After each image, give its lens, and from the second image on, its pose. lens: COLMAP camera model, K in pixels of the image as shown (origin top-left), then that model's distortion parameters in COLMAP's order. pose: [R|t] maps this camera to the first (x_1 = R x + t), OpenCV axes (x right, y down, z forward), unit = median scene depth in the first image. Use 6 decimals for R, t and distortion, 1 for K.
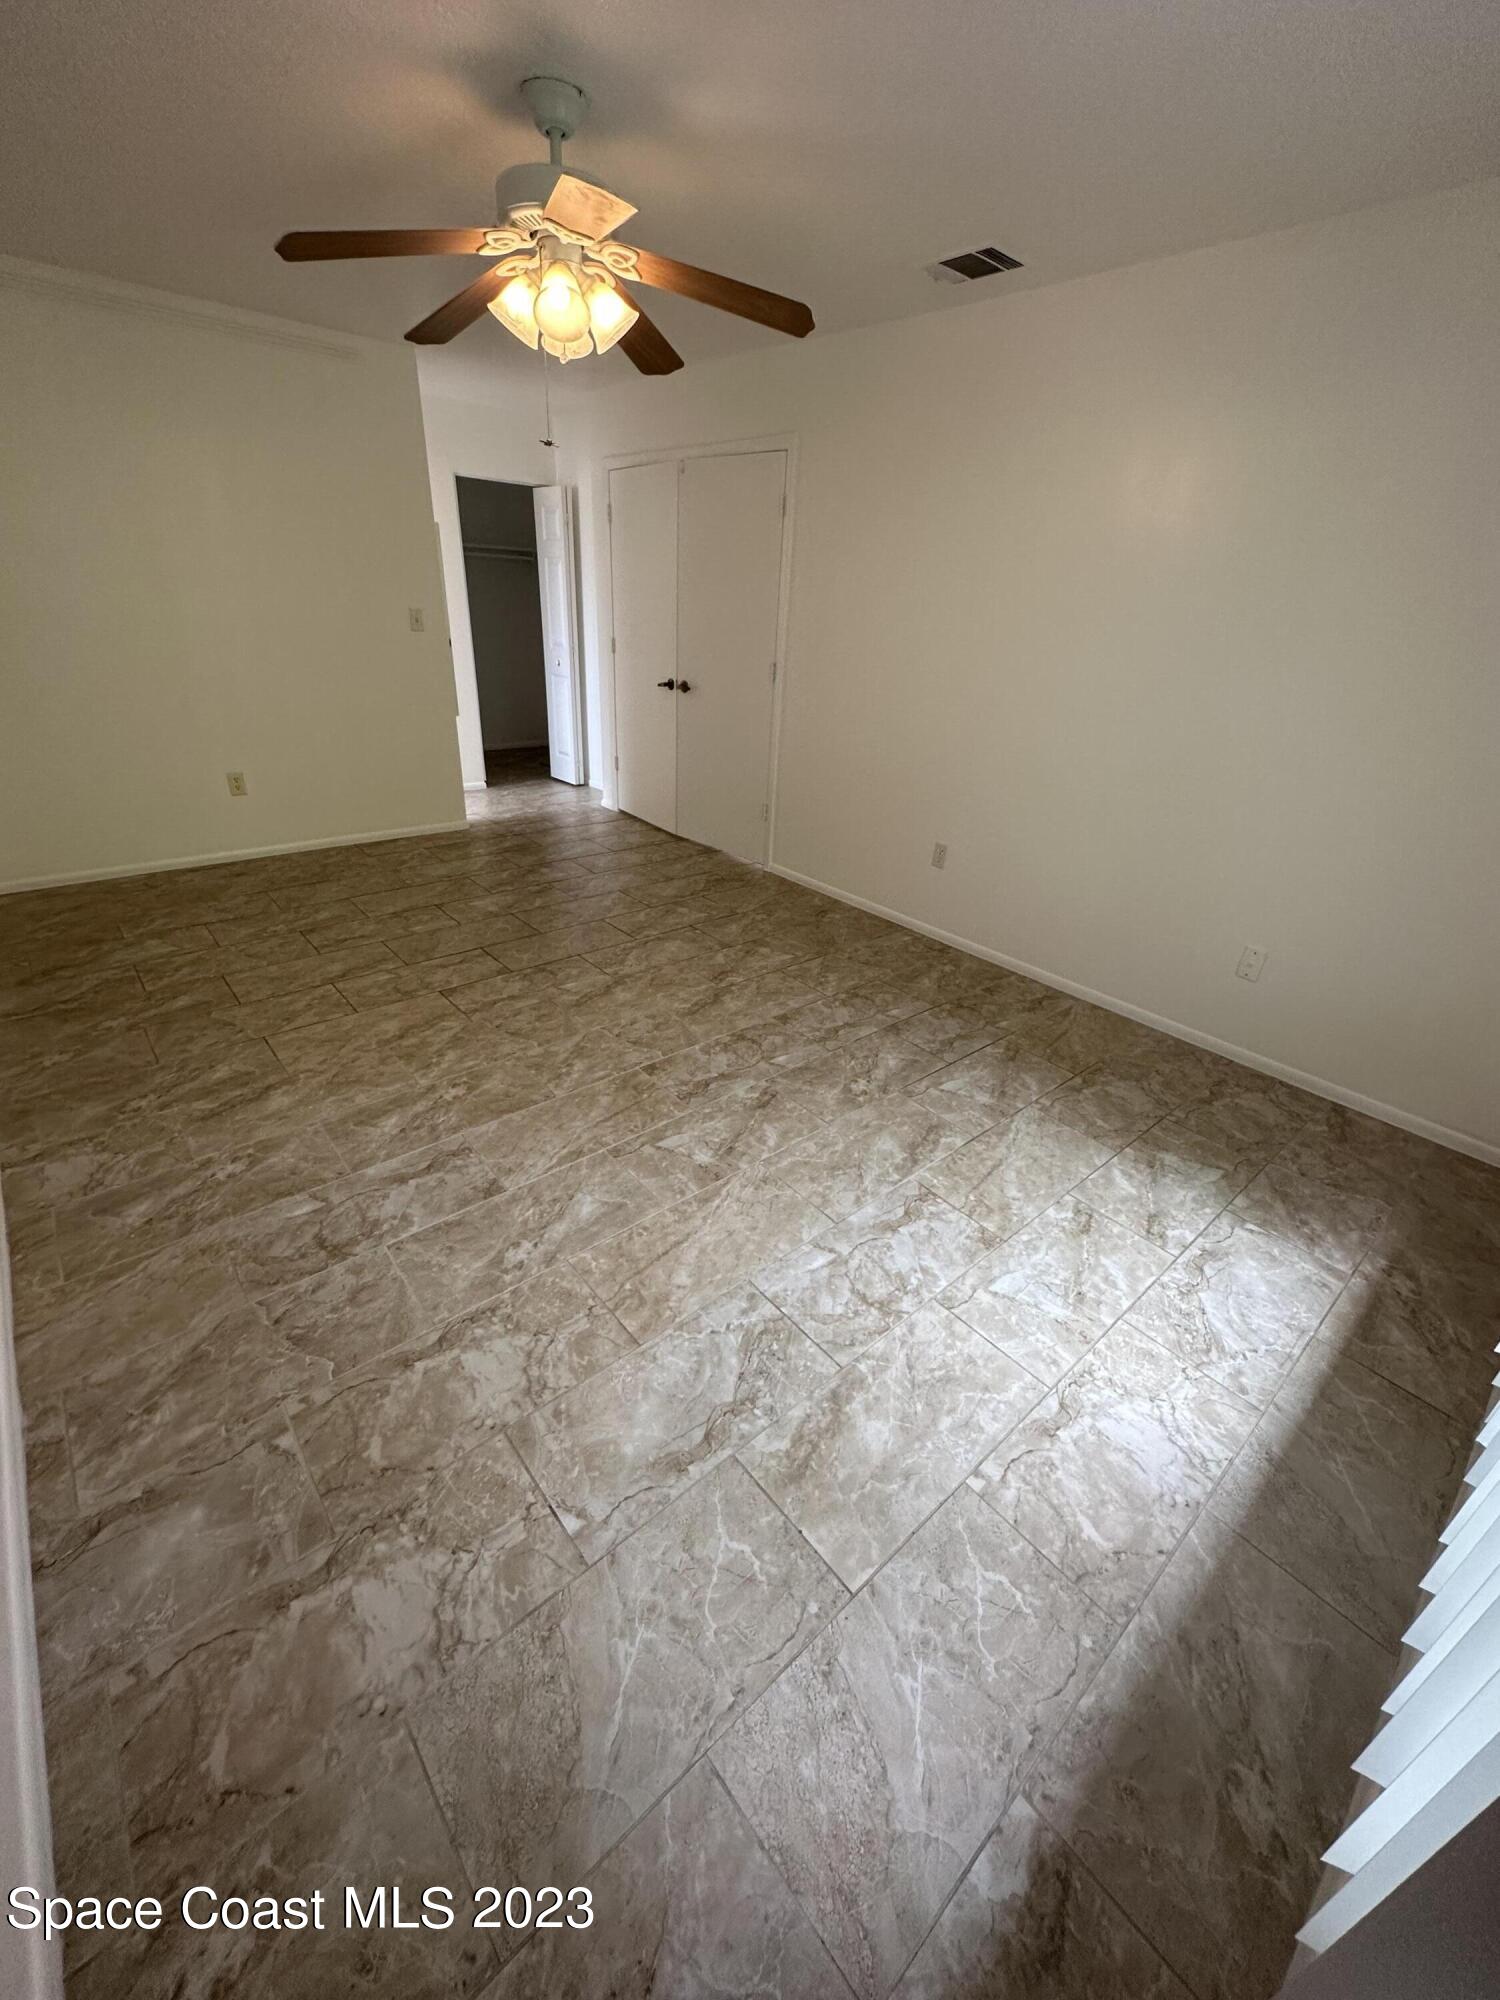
lens RADIAL K [[797.4, 0, 750.0], [0, 797.4, 1000.0], [0, 0, 1]] dist [-0.001199, -0.000303]
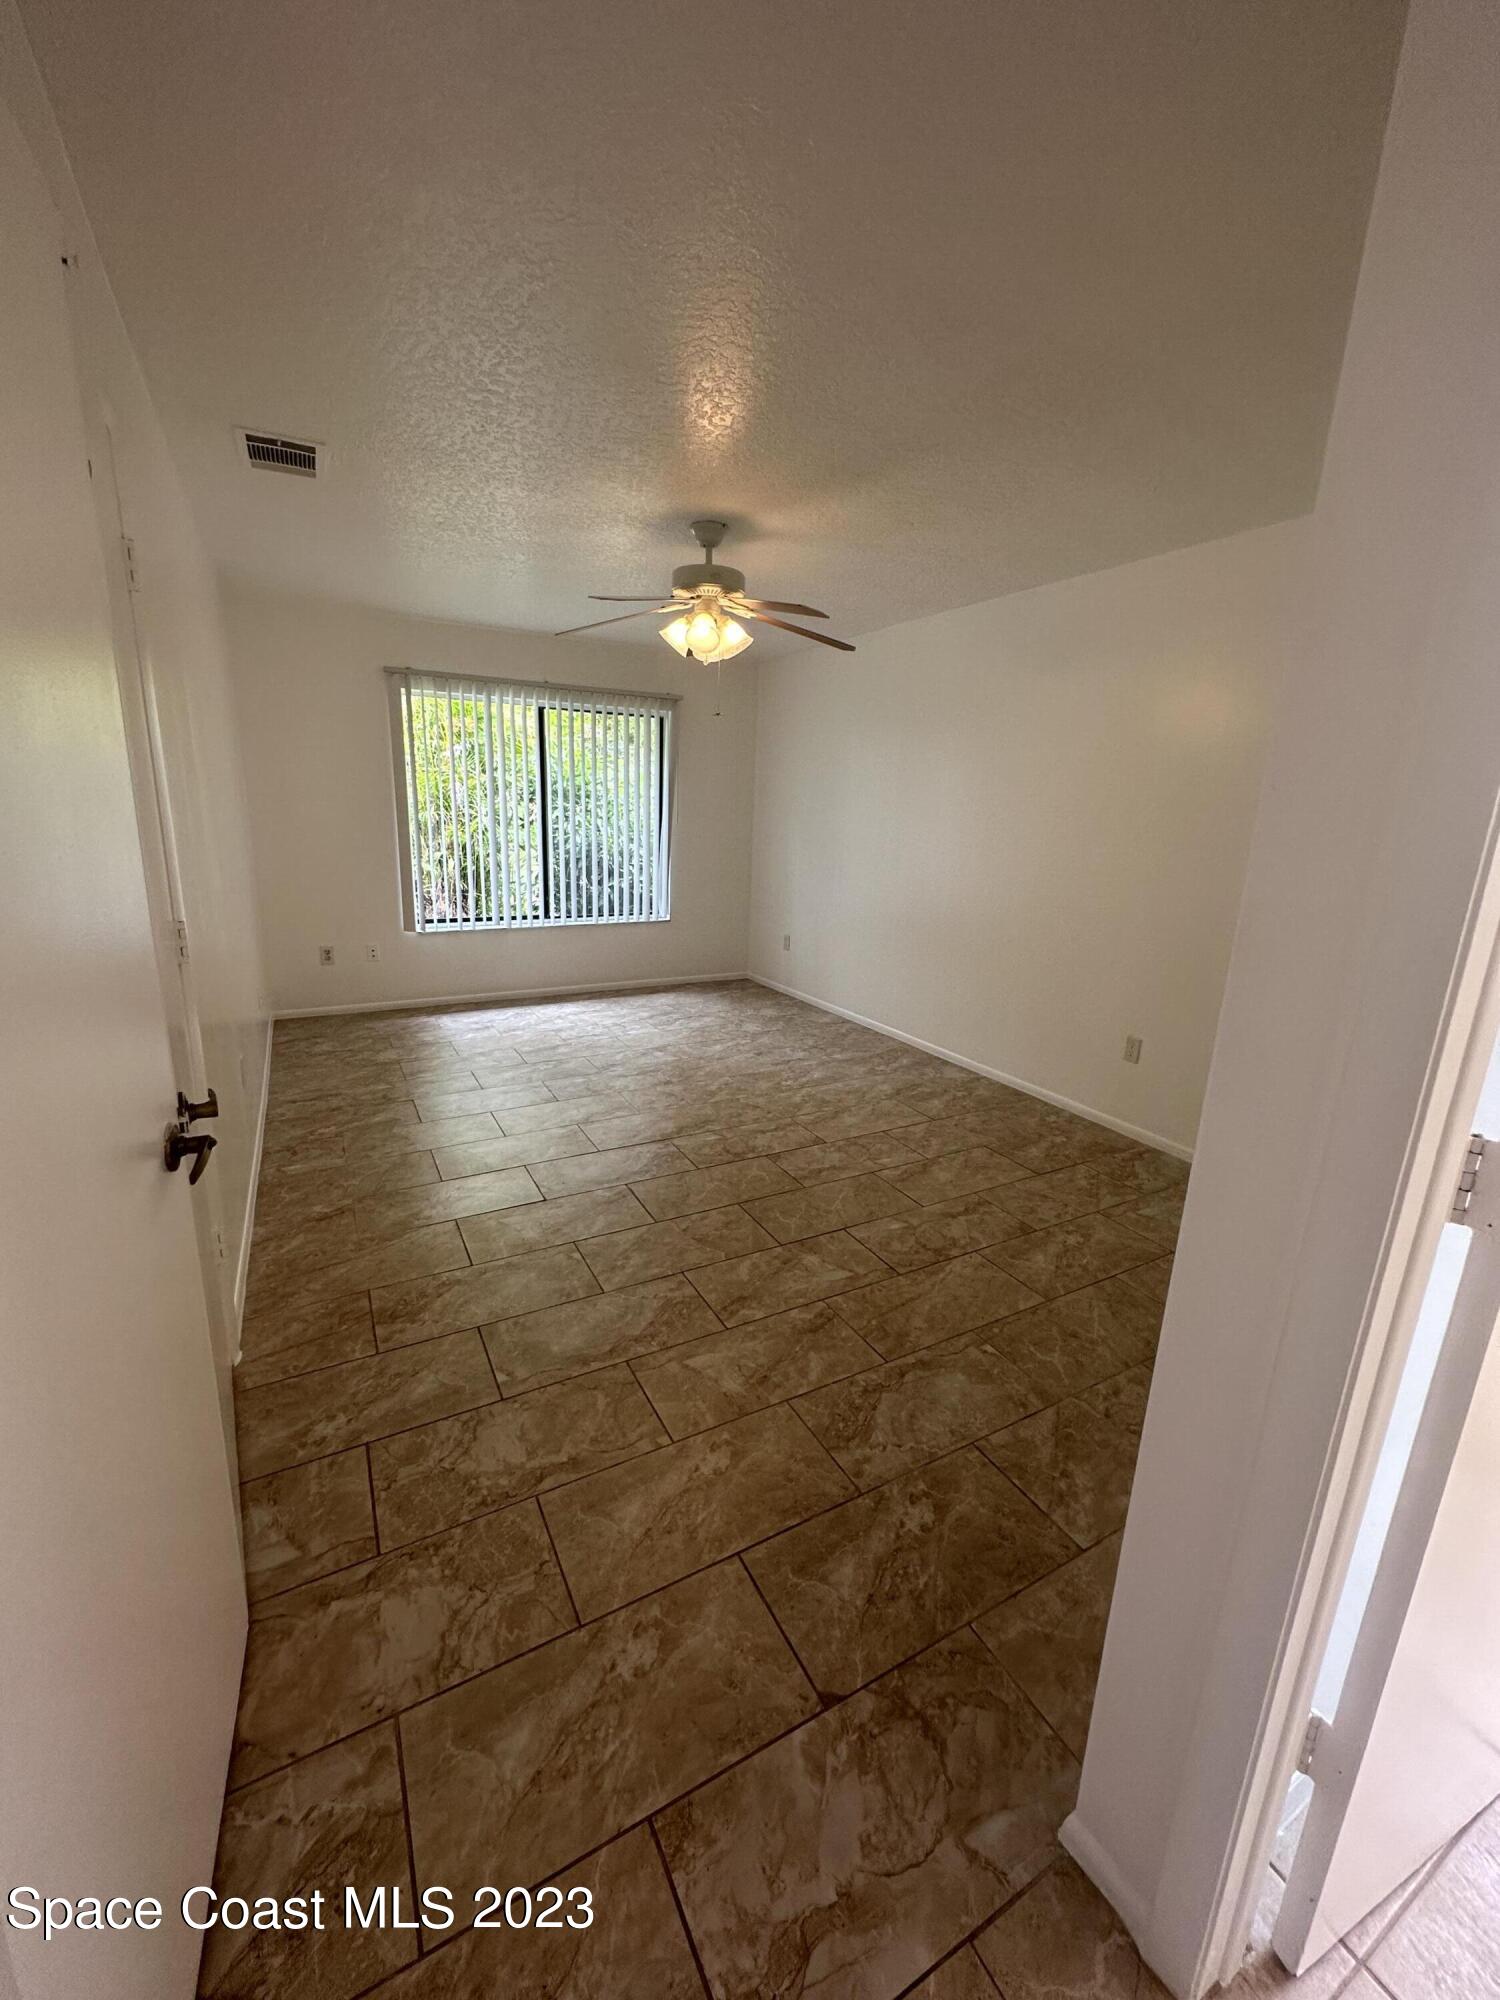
lens RADIAL K [[797.4, 0, 750.0], [0, 797.4, 1000.0], [0, 0, 1]] dist [-0.001199, -0.000303]
pose [[-0.974804, -0.130585, 0.180843, -0.595260], [0.020409, 0.755116, 0.655274, -1.153117], [-0.222126, 0.642455, -0.733425, 2.211421]]
